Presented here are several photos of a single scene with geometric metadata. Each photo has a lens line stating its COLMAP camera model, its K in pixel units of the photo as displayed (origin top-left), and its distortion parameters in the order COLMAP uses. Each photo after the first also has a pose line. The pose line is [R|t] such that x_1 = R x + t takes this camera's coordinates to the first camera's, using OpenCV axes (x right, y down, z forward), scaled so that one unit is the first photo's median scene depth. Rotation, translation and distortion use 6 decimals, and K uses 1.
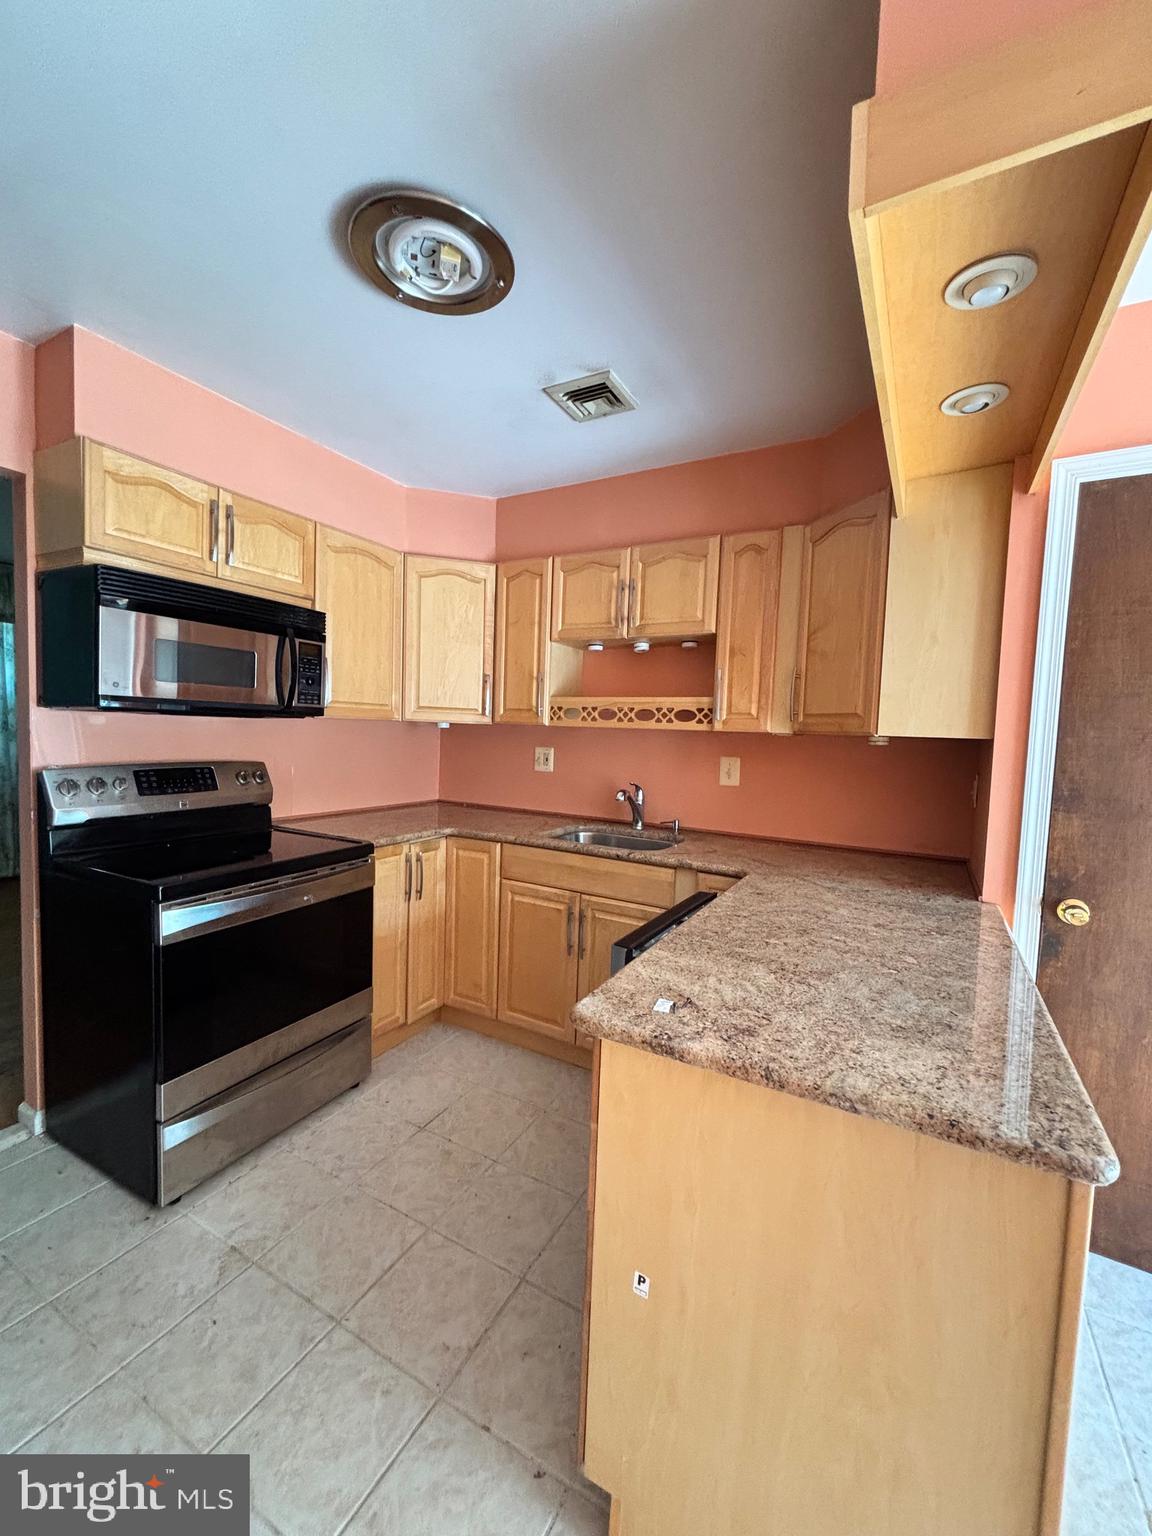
lens RADIAL K [[623.1, 0, 556.9], [0, 623.1, 770.6], [0, 0, 1]] dist [0.056999, -0.000015]
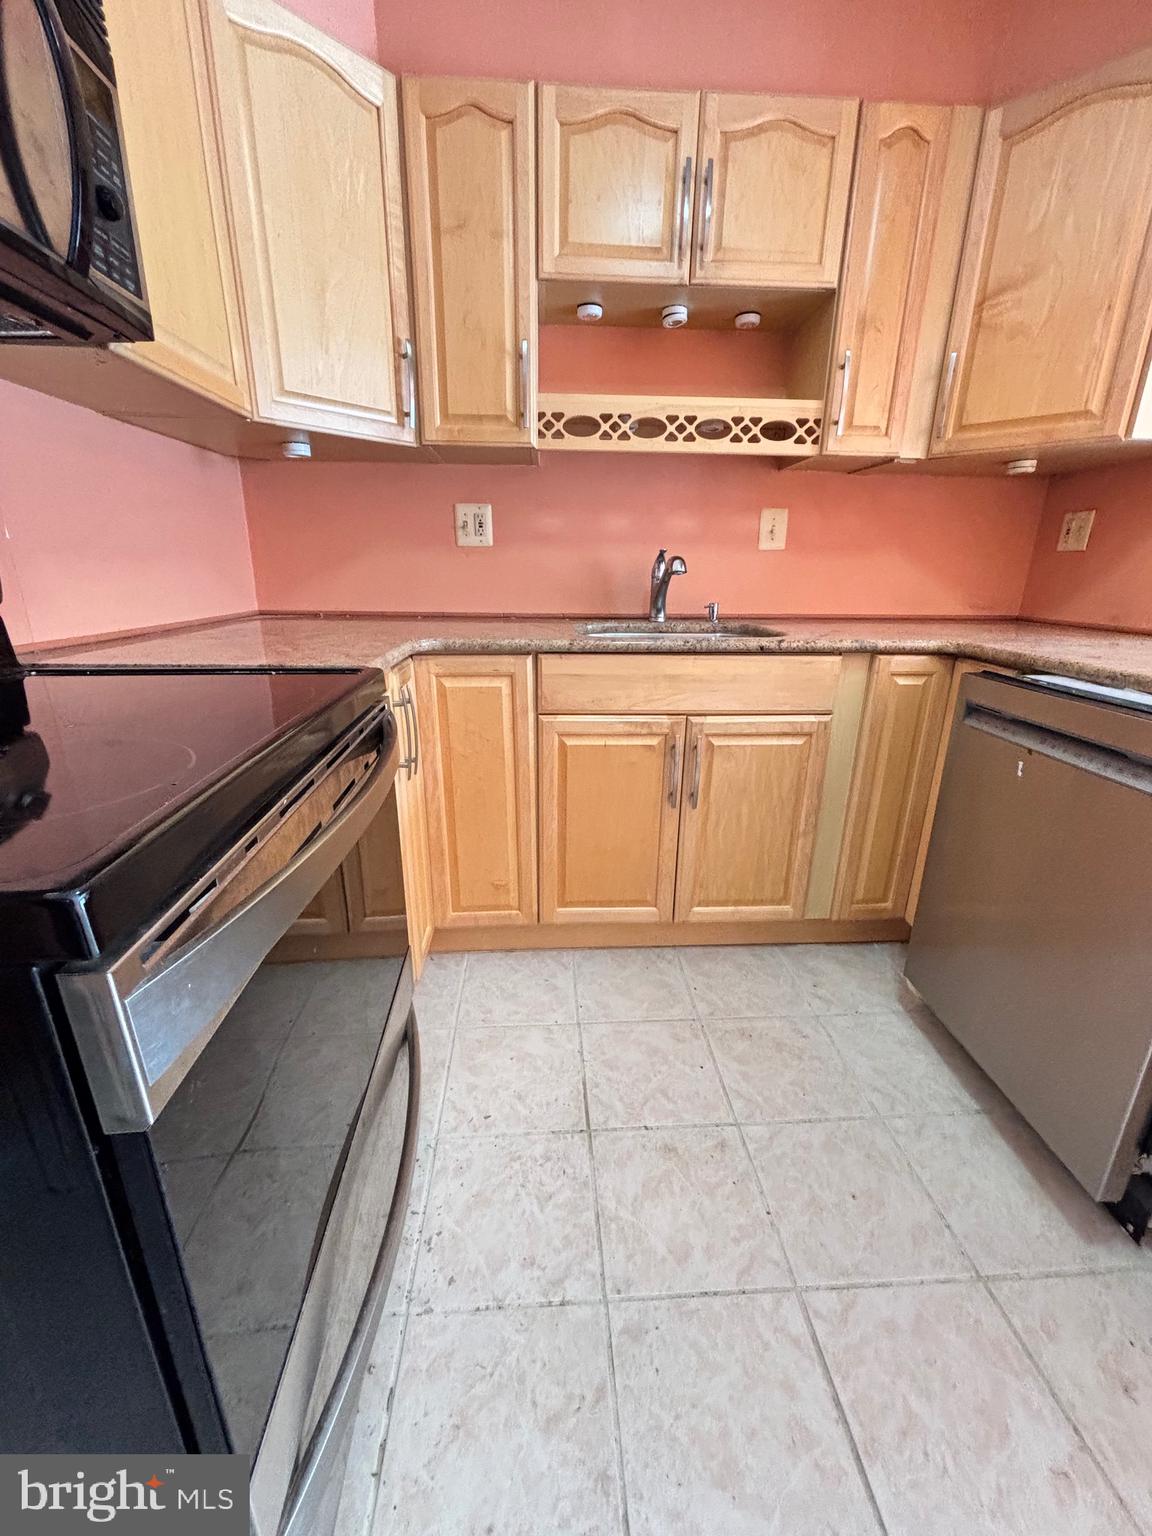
lens RADIAL K [[612.5, 0, 576.0], [0, 612.5, 768.0], [0, 0, 1]] dist [0.000119, 0.000103]
pose [[0.833271, -0.197296, 0.516463, -0.369972], [0.053259, 0.958458, 0.280216, 0.059869], [-0.550294, -0.205989, 0.809163, 0.499812]]
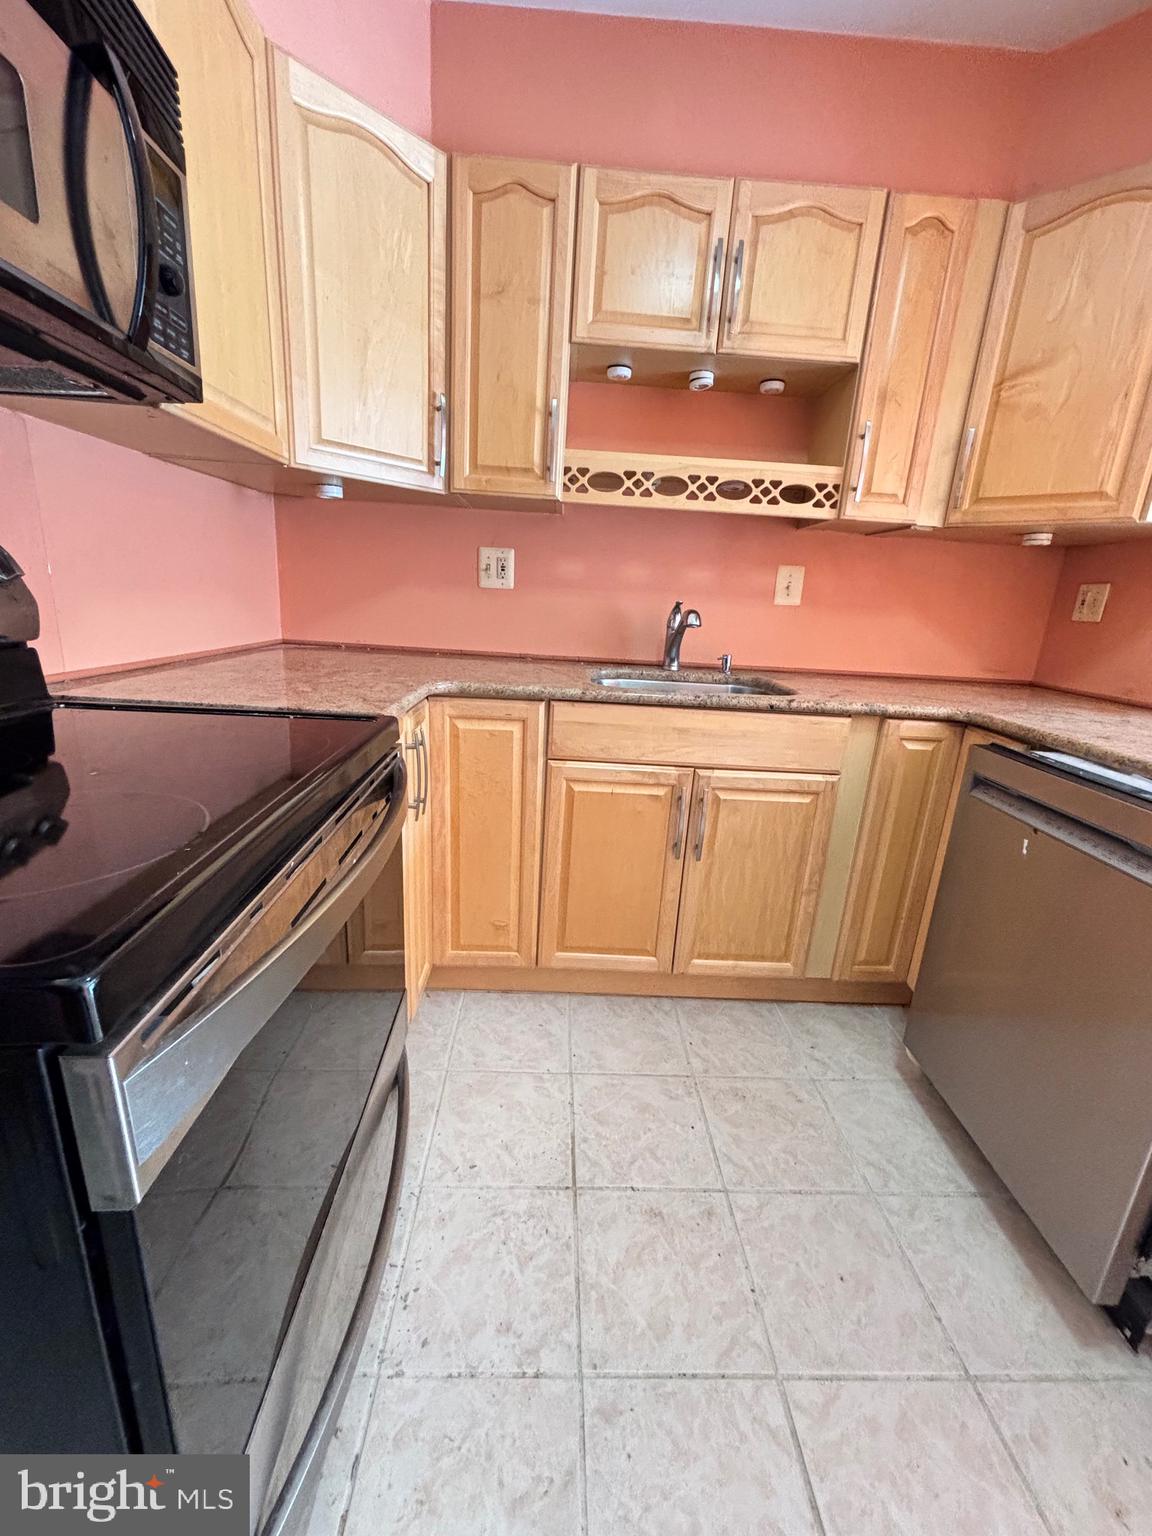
lens RADIAL K [[612.5, 0, 576.0], [0, 612.5, 768.0], [0, 0, 1]] dist [0.000119, 0.000103]
pose [[0.850877, -0.130860, 0.508807, -0.367039], [0.005834, 0.970776, 0.239917, 0.038904], [-0.525333, -0.201172, 0.826774, 0.497728]]
